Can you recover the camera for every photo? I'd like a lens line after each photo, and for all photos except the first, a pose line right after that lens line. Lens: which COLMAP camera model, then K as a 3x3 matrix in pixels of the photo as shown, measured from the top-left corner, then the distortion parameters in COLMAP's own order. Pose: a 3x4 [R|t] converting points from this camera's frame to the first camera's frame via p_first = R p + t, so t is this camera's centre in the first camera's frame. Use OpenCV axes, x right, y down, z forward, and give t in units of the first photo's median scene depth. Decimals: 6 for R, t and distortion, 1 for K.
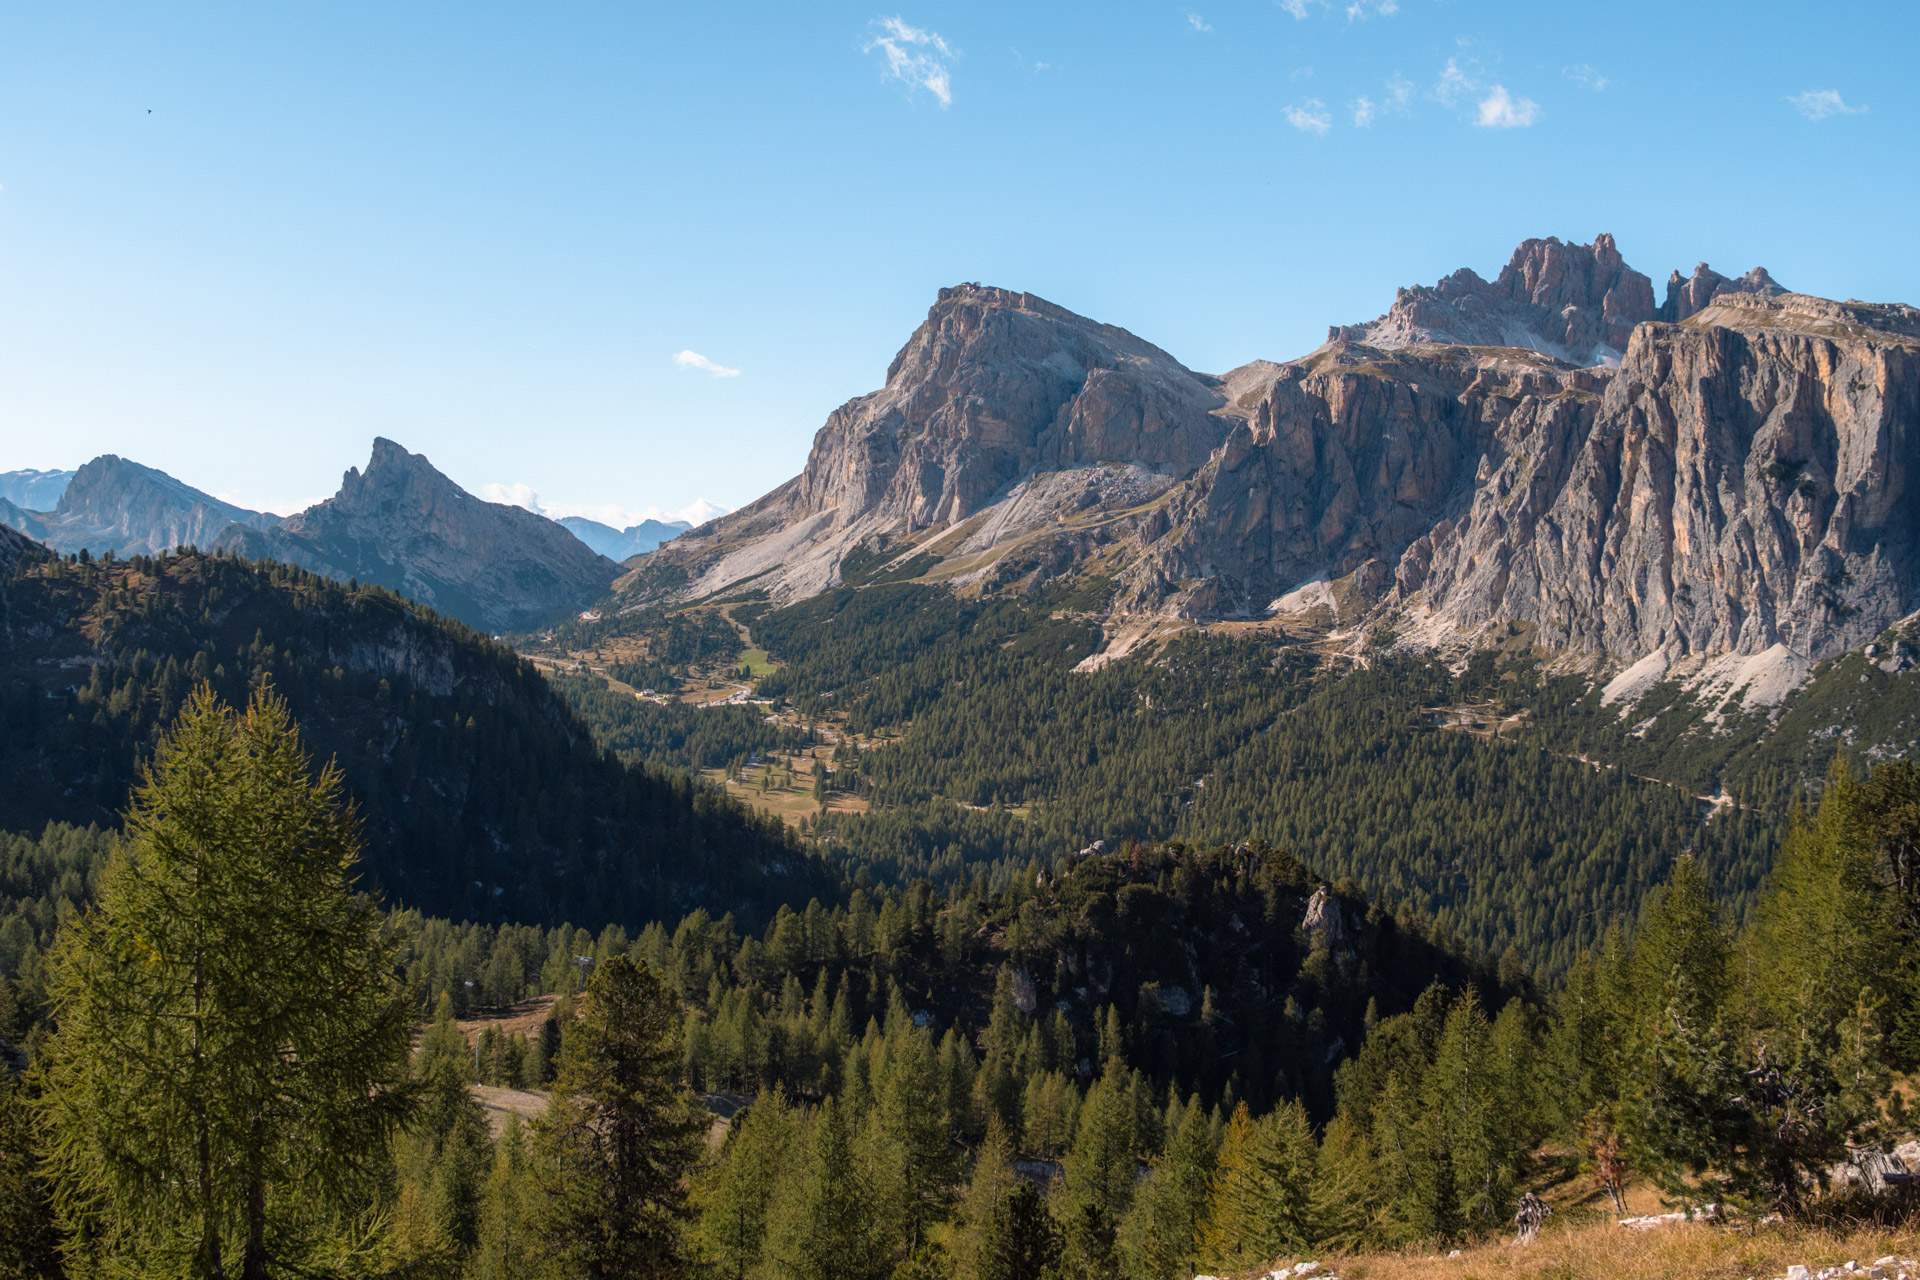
lens RADIAL K [[2012.4, 0, 986.2], [0, 2012.4, 559.1], [0, 0, 1]] dist [0.000137, 0.007903]
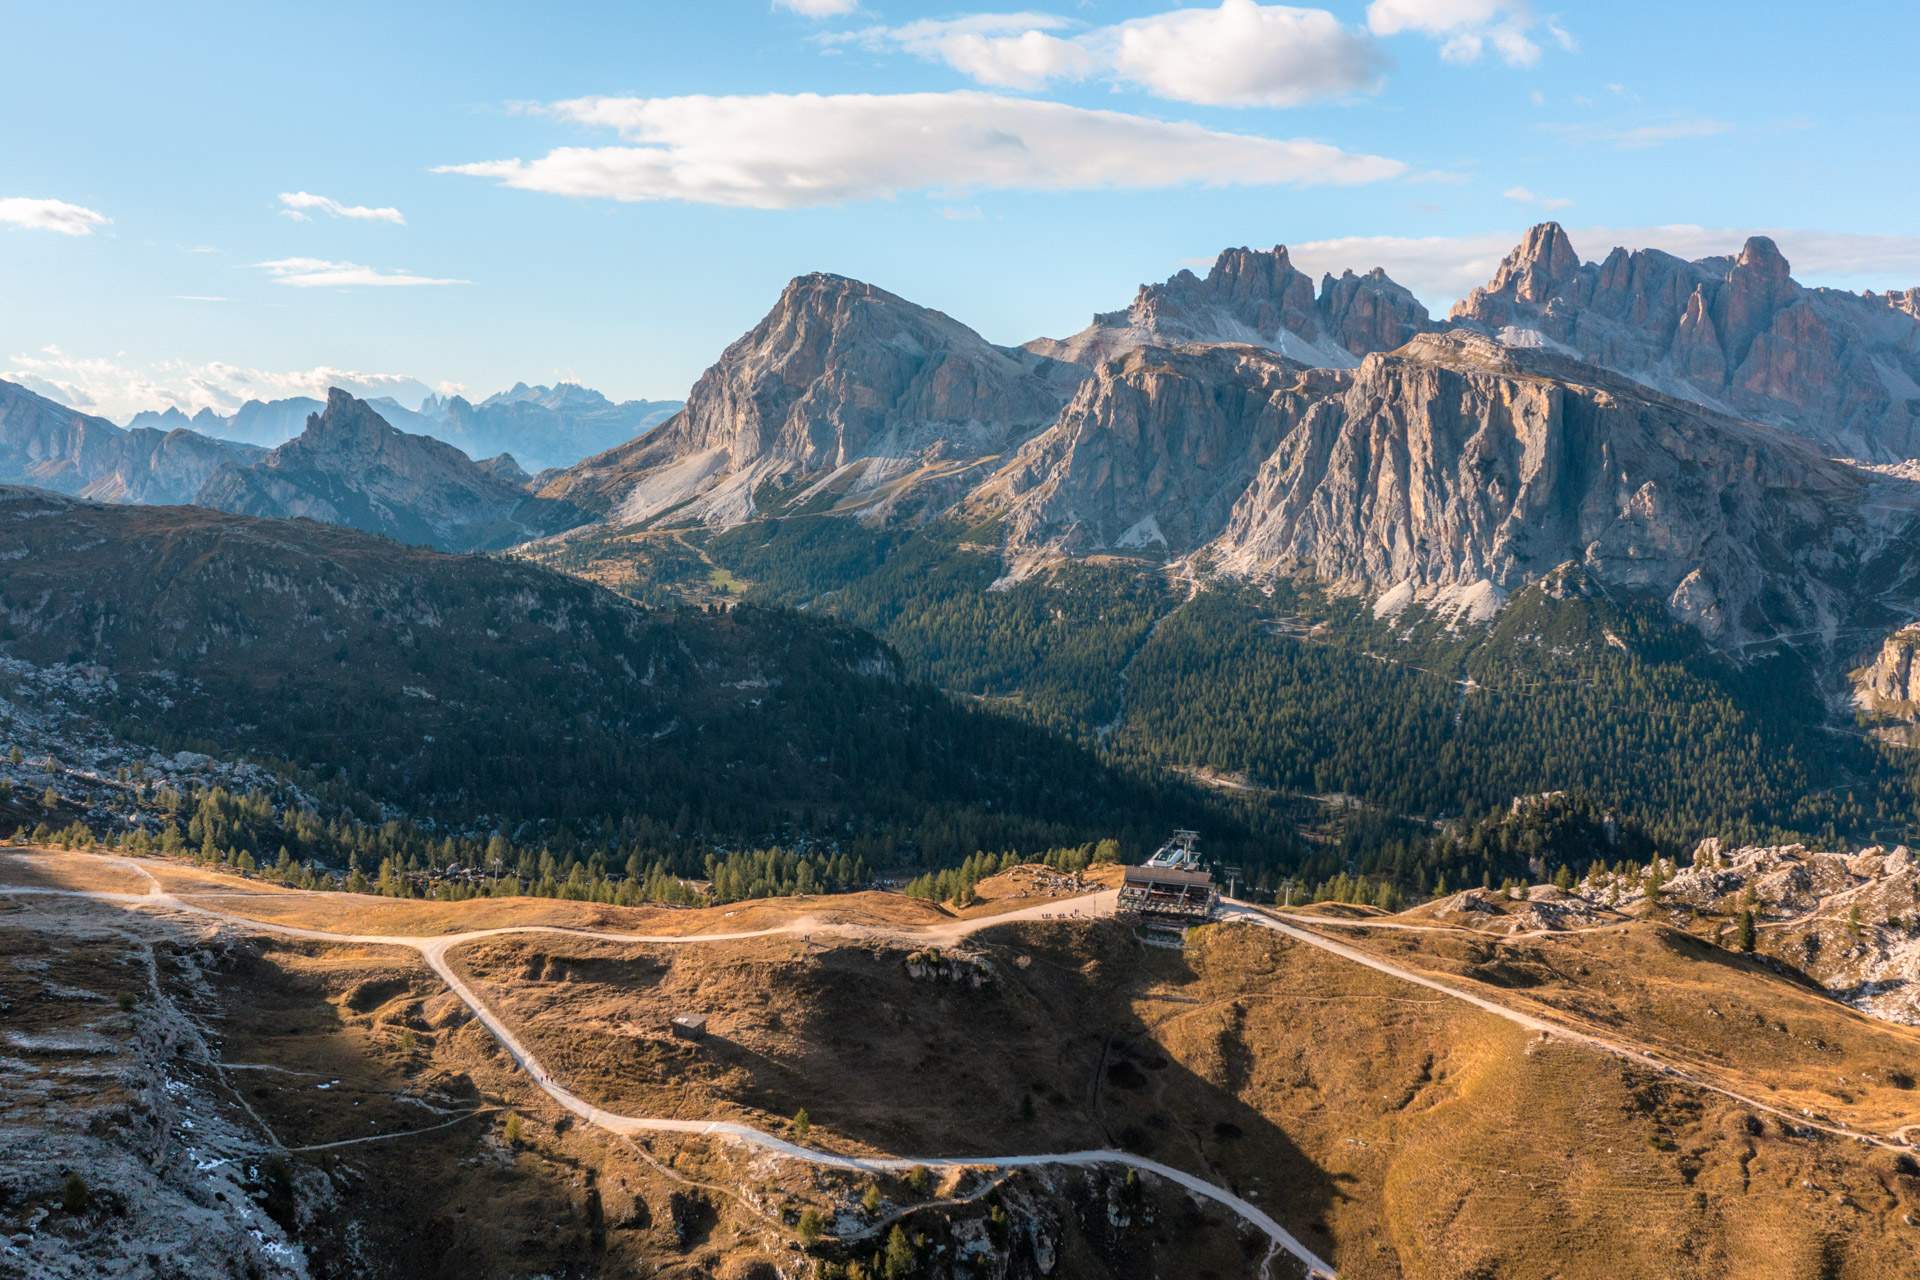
lens RADIAL K [[1745.7, 0, 930.9], [0, 1745.7, 562.1], [0, 0, 1]] dist [0.003046, -0.009281]
pose [[0.979046, -0.022668, 0.202373, -0.260479], [0.003766, 0.995631, 0.093303, -0.084182], [-0.203604, -0.090586, 0.974854, -0.211022]]
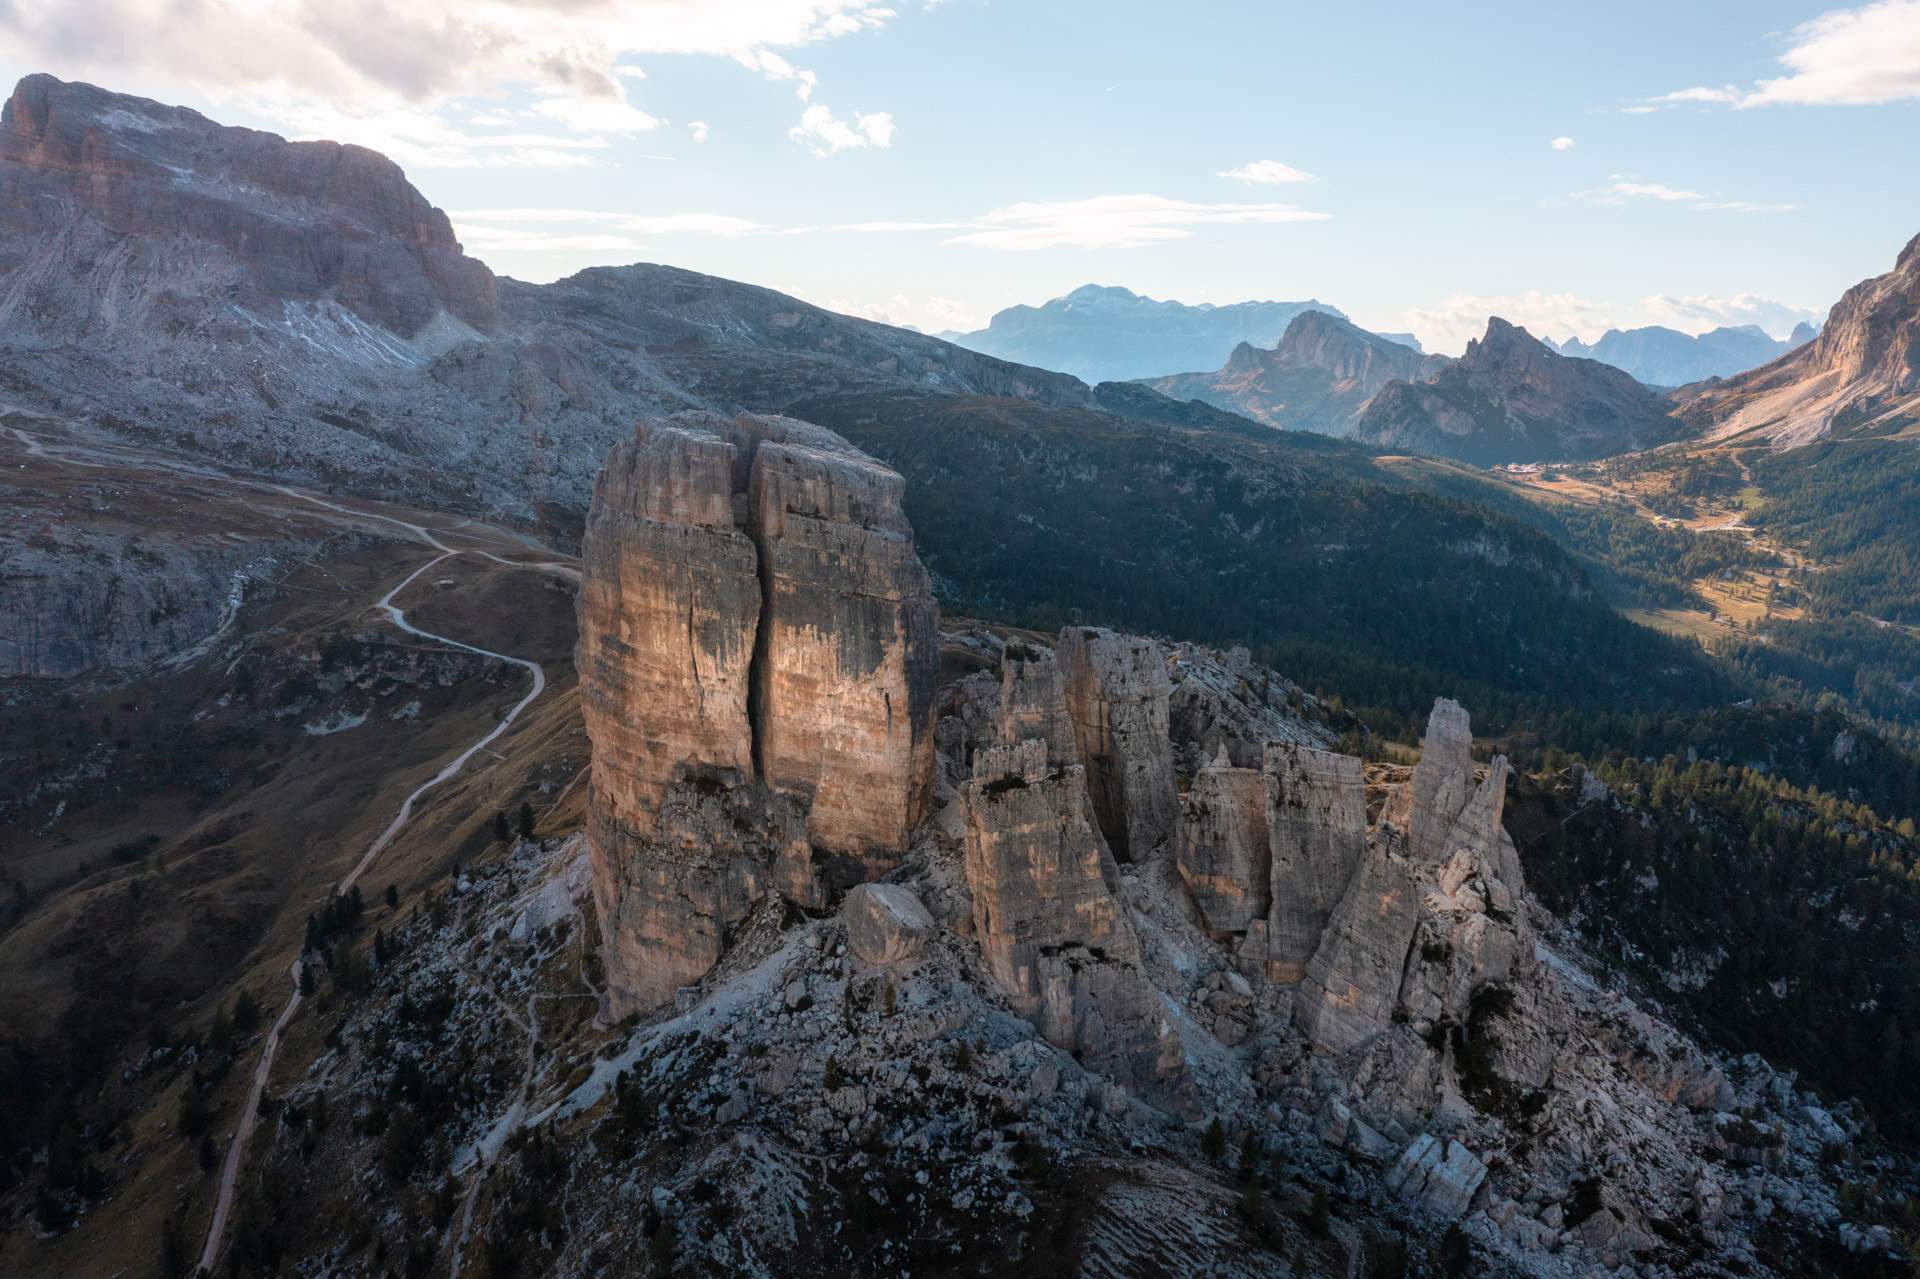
lens RADIAL K [[1586.7, 0, 960.0], [0, 1586.7, 639.5], [0, 0, 1]] dist [-0.005481, 0.000812]
pose [[0.816329, 0.094084, -0.569874, 0.092484], [0.014959, 0.982869, 0.183698, -0.075779], [0.577394, -0.158482, 0.800937, -0.276812]]
